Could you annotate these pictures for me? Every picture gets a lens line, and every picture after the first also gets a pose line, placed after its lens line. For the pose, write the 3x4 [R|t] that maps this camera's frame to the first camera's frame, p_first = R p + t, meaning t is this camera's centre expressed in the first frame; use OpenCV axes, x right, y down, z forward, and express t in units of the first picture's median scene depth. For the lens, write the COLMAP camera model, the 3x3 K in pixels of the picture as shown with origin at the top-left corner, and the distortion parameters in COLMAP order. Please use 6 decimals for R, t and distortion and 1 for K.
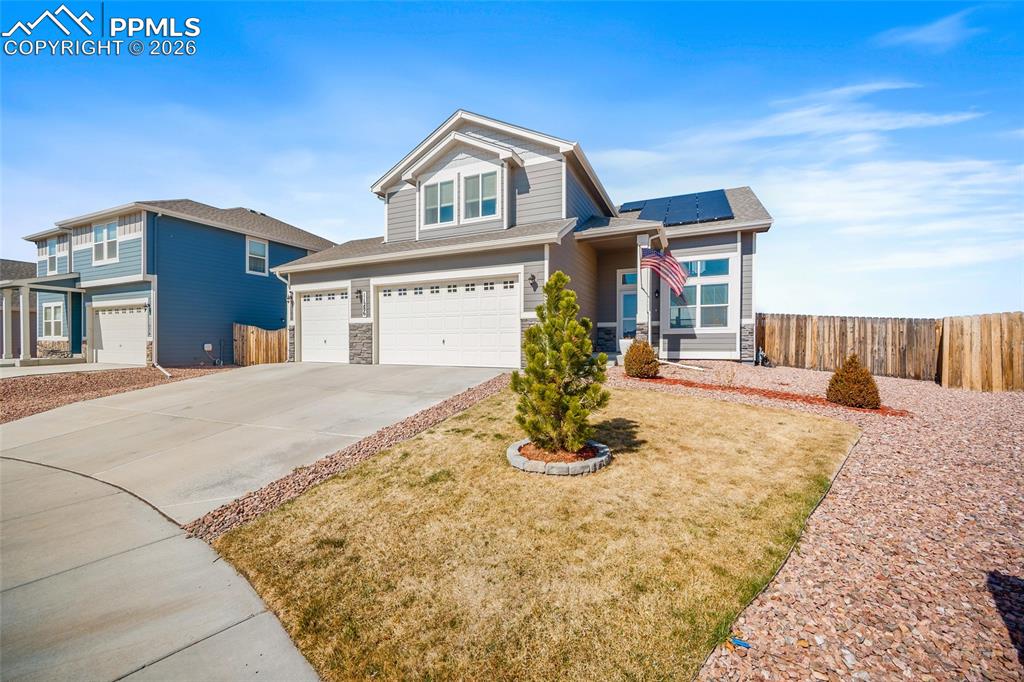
lens RADIAL K [[386.7, 0, 509.9], [0, 386.7, 338.6], [0, 0, 1]] dist [0.003049, 0.000192]
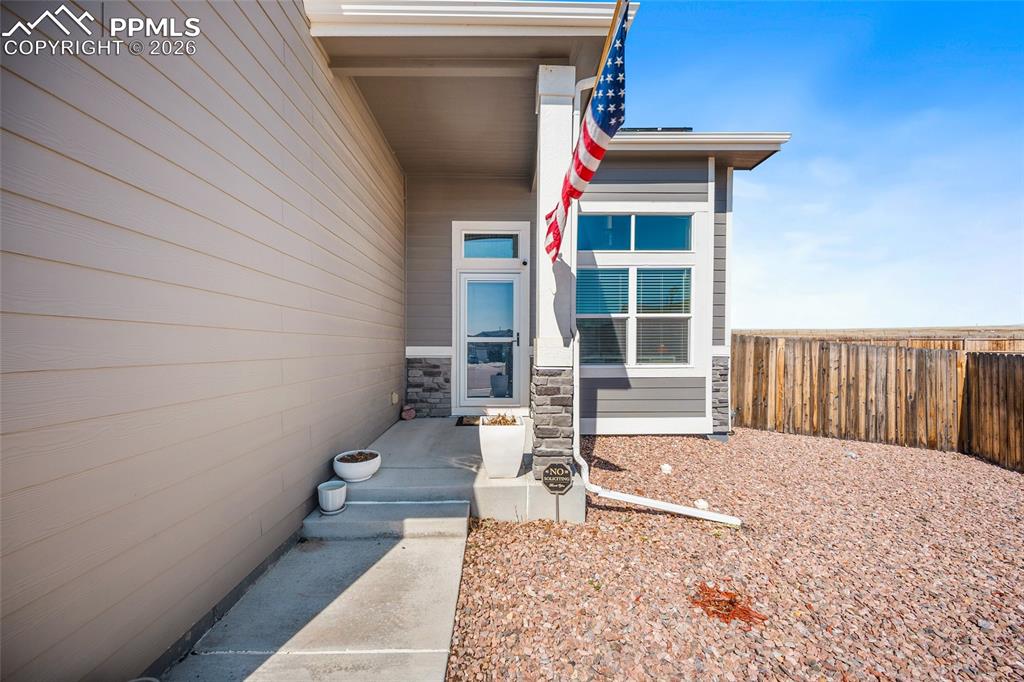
lens RADIAL K [[403.7, 0, 501.6], [0, 403.7, 342.4], [0, 0, 1]] dist [-0.001121, 0.000083]
pose [[0.903481, 0.004546, 0.428605, 0.160179], [-0.005075, 0.999987, 0.000090, -0.055382], [-0.428599, -0.002257, 0.903492, 0.681235]]
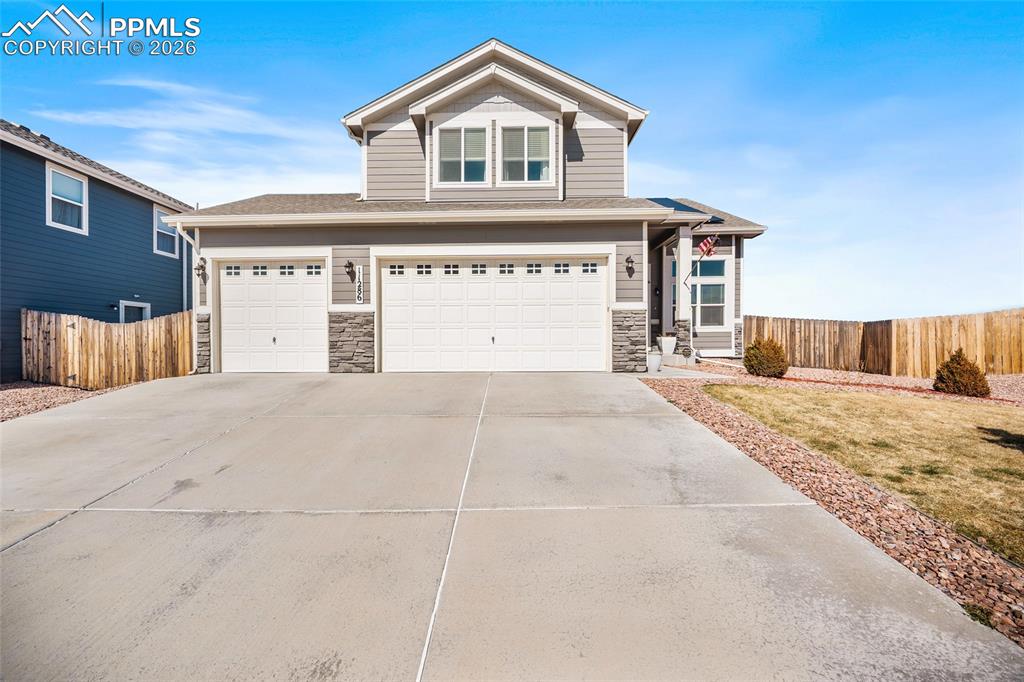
lens RADIAL K [[386.7, 0, 509.9], [0, 386.7, 338.6], [0, 0, 1]] dist [0.003049, 0.000192]
pose [[0.920640, 0.001186, 0.390412, -0.388356], [0.000402, 0.999992, -0.003984, 0.008509], [-0.390413, 0.003825, 0.920632, 0.271816]]
